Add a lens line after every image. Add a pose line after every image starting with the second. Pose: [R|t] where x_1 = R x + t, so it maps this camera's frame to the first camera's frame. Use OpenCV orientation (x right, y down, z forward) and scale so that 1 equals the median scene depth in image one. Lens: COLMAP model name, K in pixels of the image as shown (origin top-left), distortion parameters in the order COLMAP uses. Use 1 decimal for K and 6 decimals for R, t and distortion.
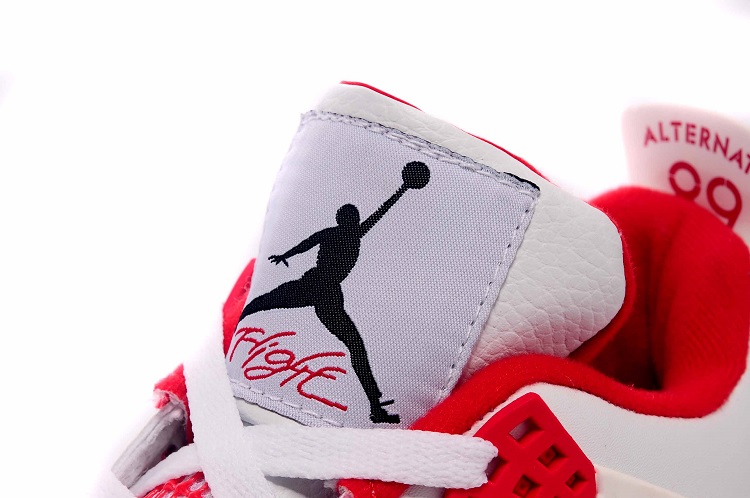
lens RADIAL K [[2023.0, 0, 371.2], [0, 2023.0, 248.5], [0, 0, 1]] dist [-0.024972, 0.000000]
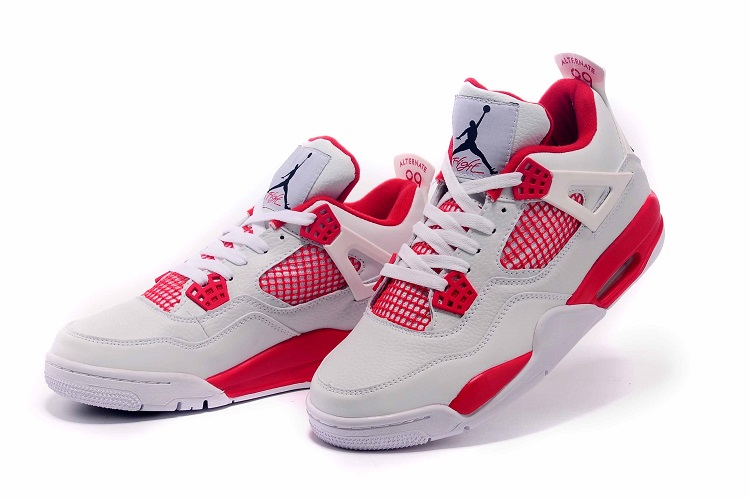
lens RADIAL K [[2023.0, 0, 377.3], [0, 2023.0, 251.0], [0, 0, 1]] dist [-0.024972, 0.000000]
pose [[0.955878, -0.244779, -0.162419, 0.384844], [0.266591, 0.955055, 0.129613, -0.334345], [0.123392, -0.167193, 0.978172, -2.839580]]
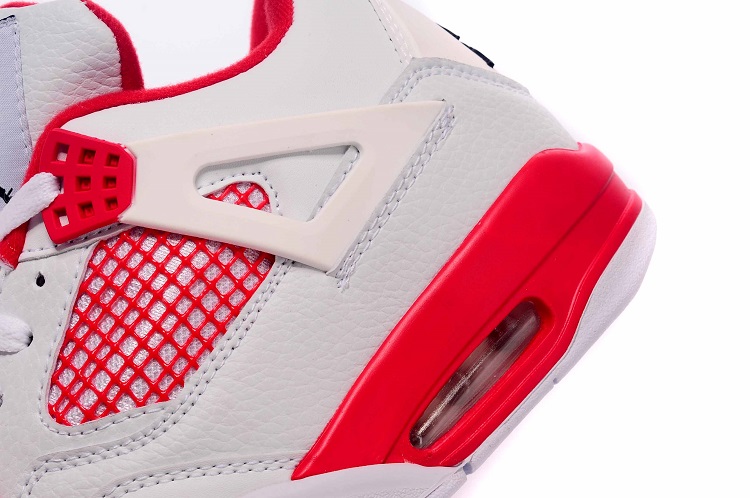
lens RADIAL K [[2023.0, 0, 374.7], [0, 2023.0, 248.5], [0, 0, 1]] dist [-0.024972, 0.000000]
pose [[0.673282, -0.552131, -0.491776, 0.905976], [0.495062, 0.830652, -0.254815, 0.629902], [0.549186, -0.071897, 0.832602, -0.116416]]
